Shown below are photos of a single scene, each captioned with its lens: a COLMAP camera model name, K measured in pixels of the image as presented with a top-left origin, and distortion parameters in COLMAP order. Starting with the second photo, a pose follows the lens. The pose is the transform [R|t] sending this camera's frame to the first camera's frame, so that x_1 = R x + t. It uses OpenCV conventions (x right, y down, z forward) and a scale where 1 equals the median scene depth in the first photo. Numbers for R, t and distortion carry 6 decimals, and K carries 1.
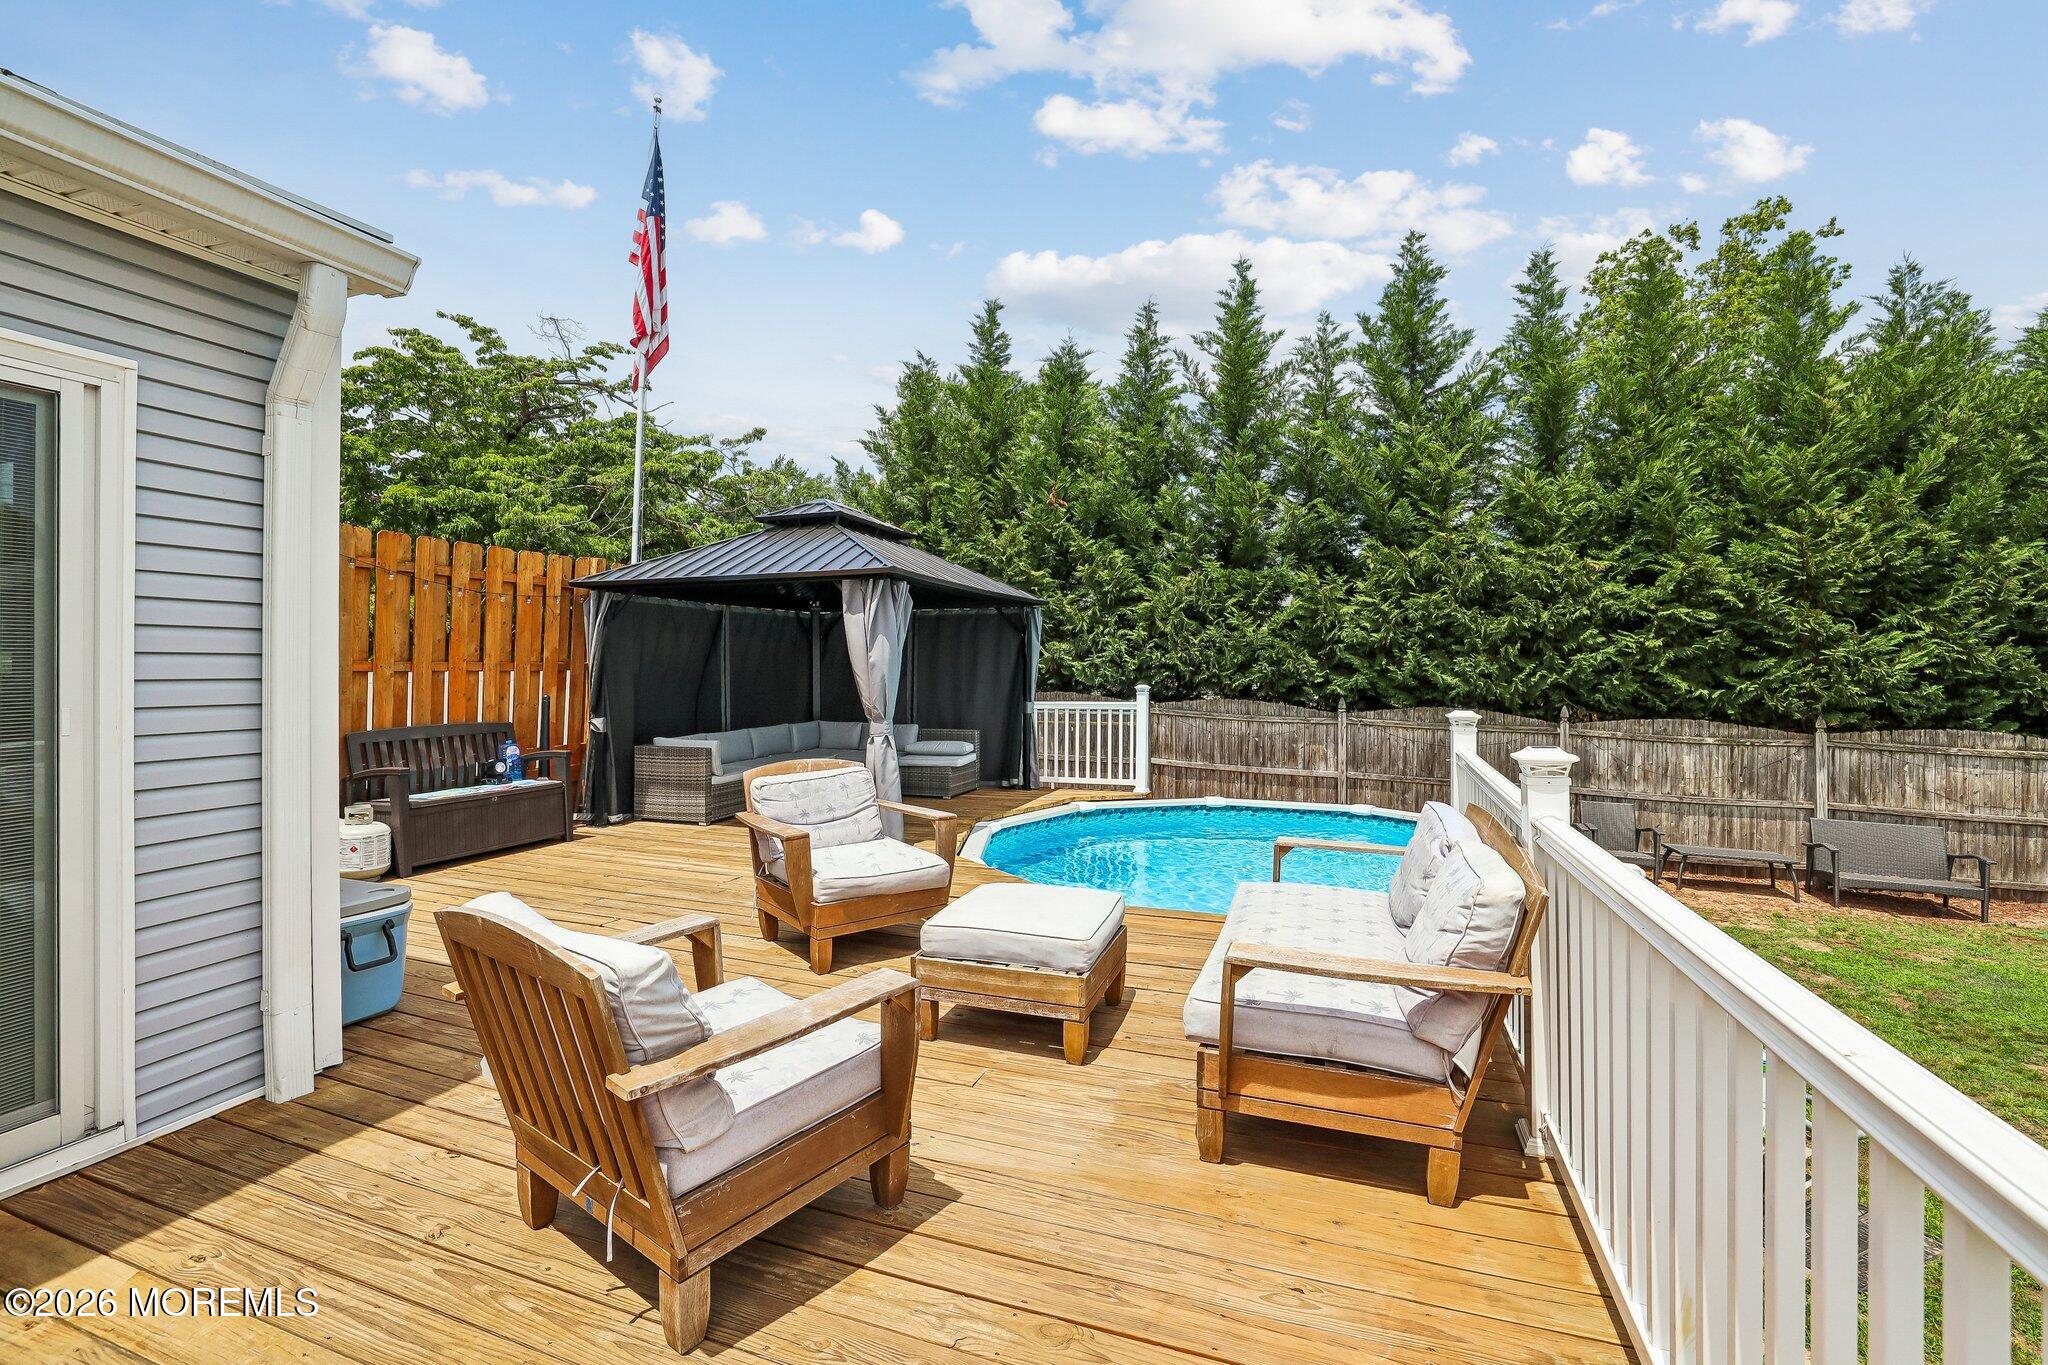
lens RADIAL K [[890.4, 0, 1019.3], [0, 890.4, 655.1], [0, 0, 1]] dist [-0.052036, 0.021443]
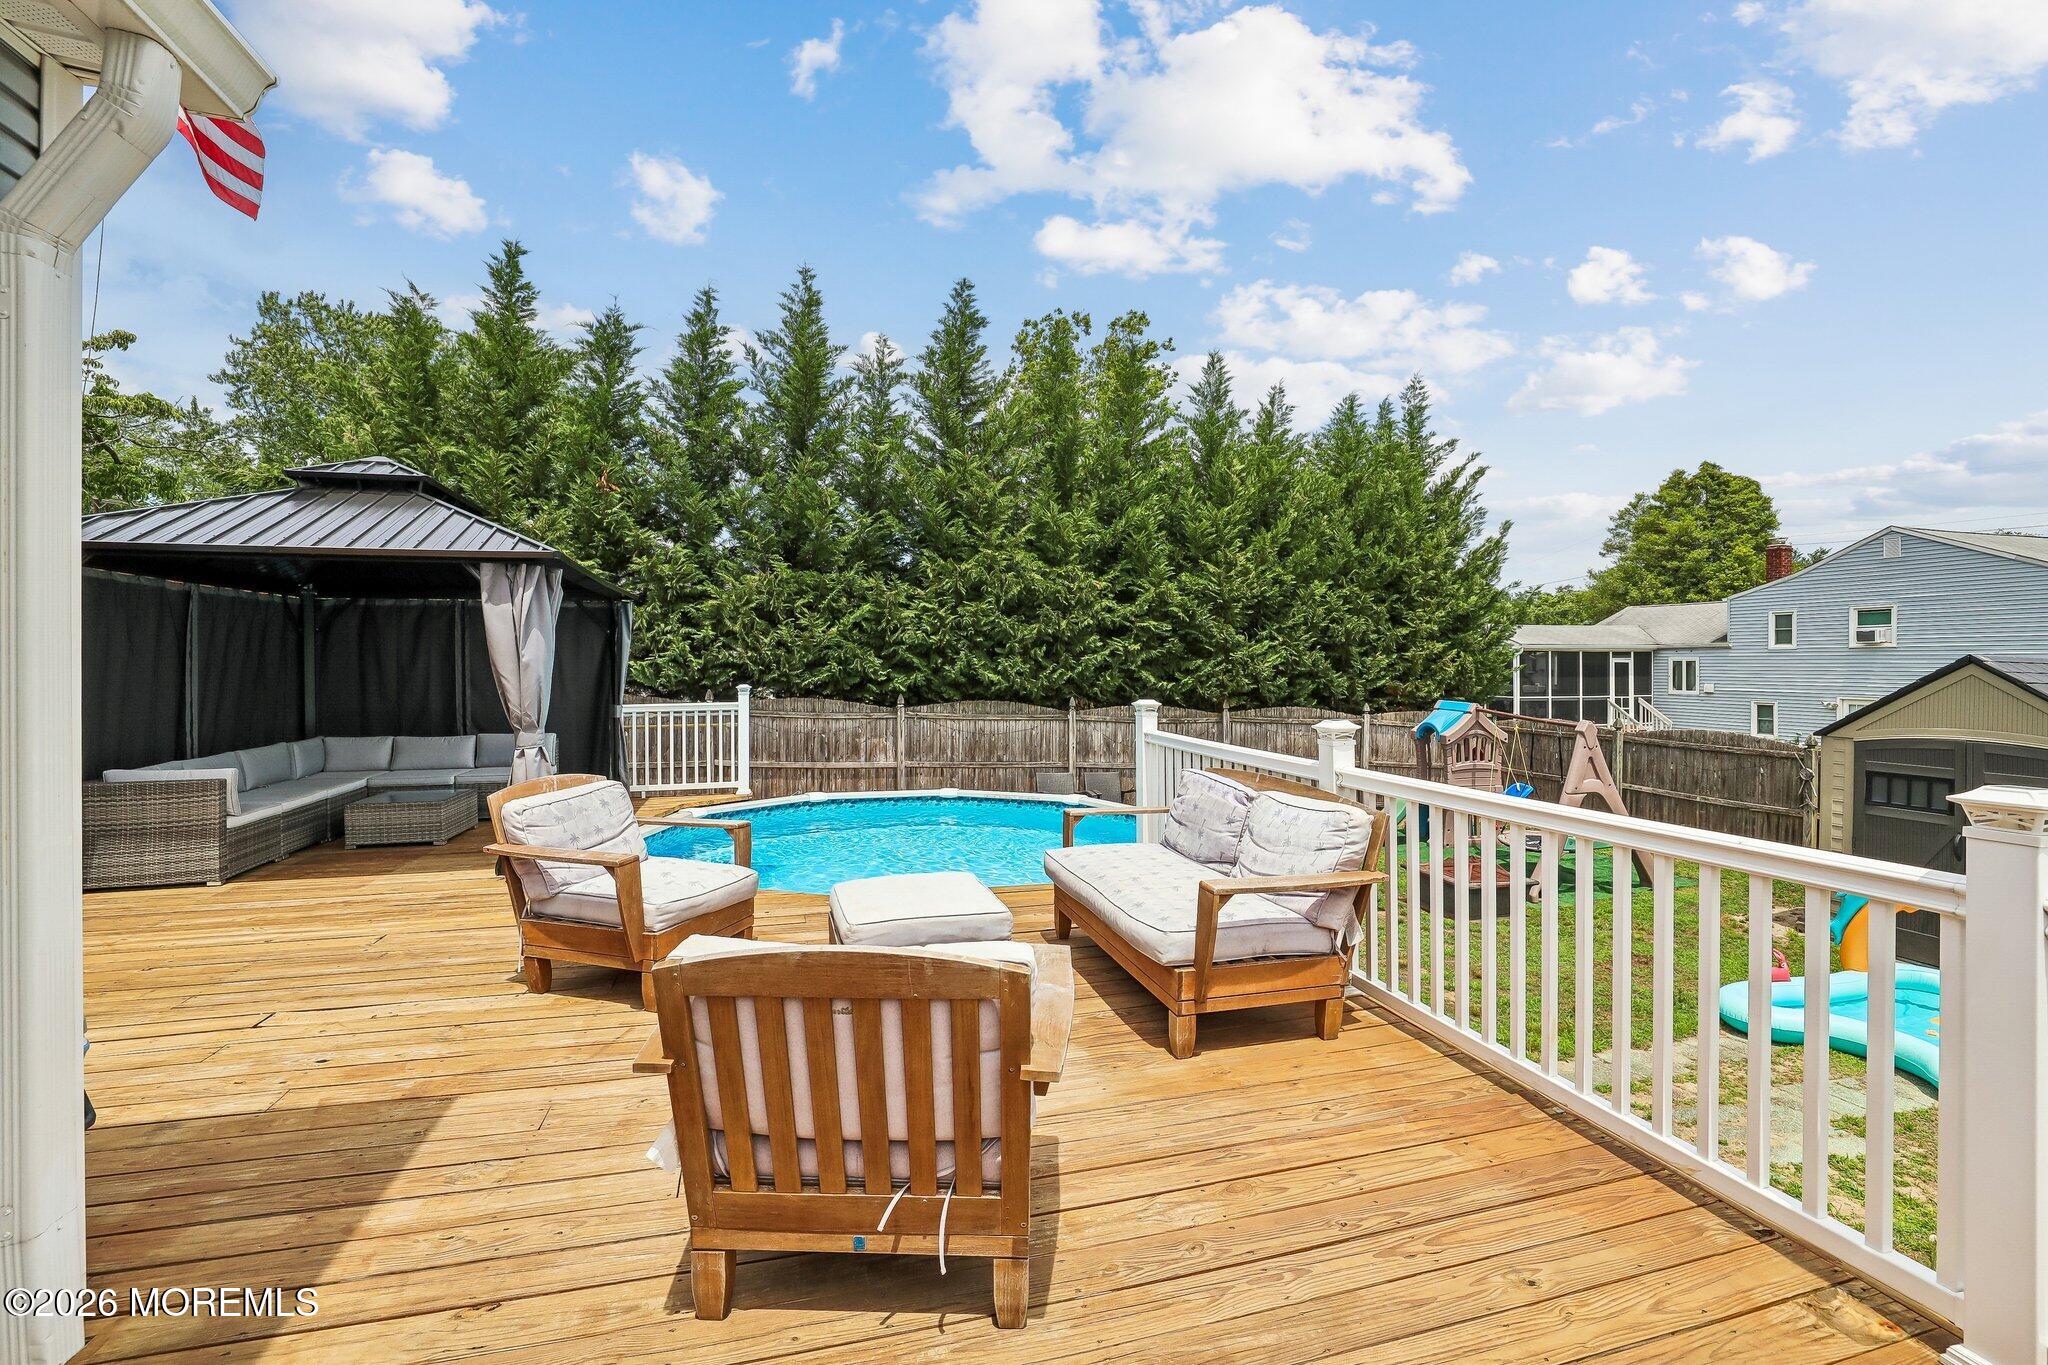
lens RADIAL K [[884.9, 0, 1016.3], [0, 884.9, 673.1], [0, 0, 1]] dist [-0.053321, 0.020242]
pose [[0.813683, -0.007412, 0.581262, -0.168670], [-0.004650, 0.999804, 0.019258, 0.000355], [-0.581291, -0.018373, 0.813488, 0.029785]]
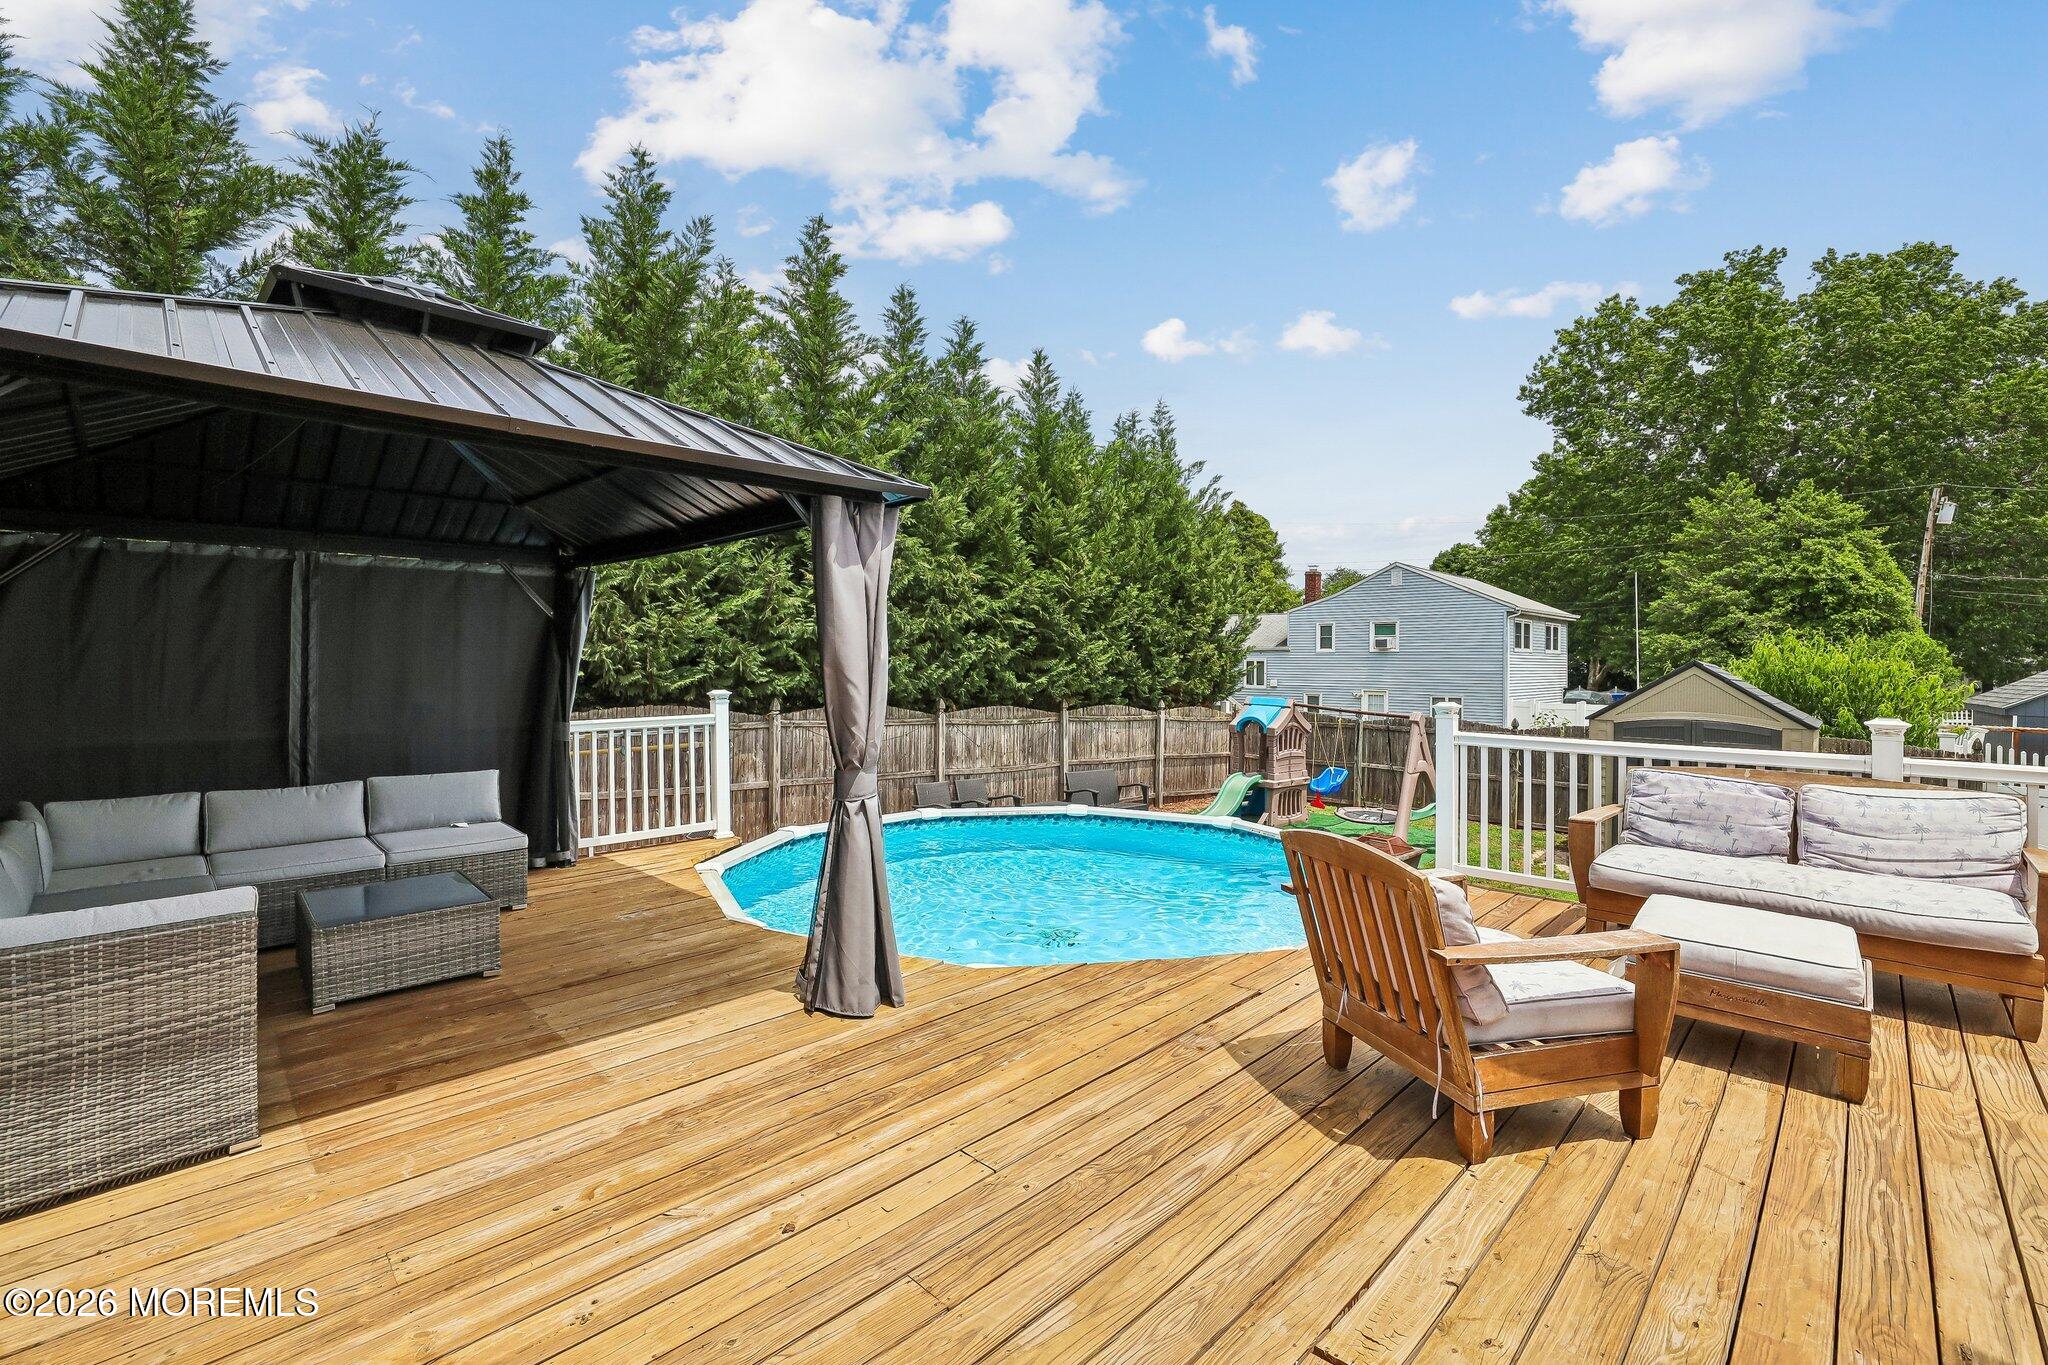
lens RADIAL K [[887.8, 0, 992.2], [0, 887.8, 676.6], [0, 0, 1]] dist [-0.053354, 0.020457]
pose [[0.427710, -0.013953, 0.903808, -0.389483], [-0.013326, 0.999675, 0.021739, 0.003451], [-0.903818, -0.021342, 0.427385, 0.451970]]
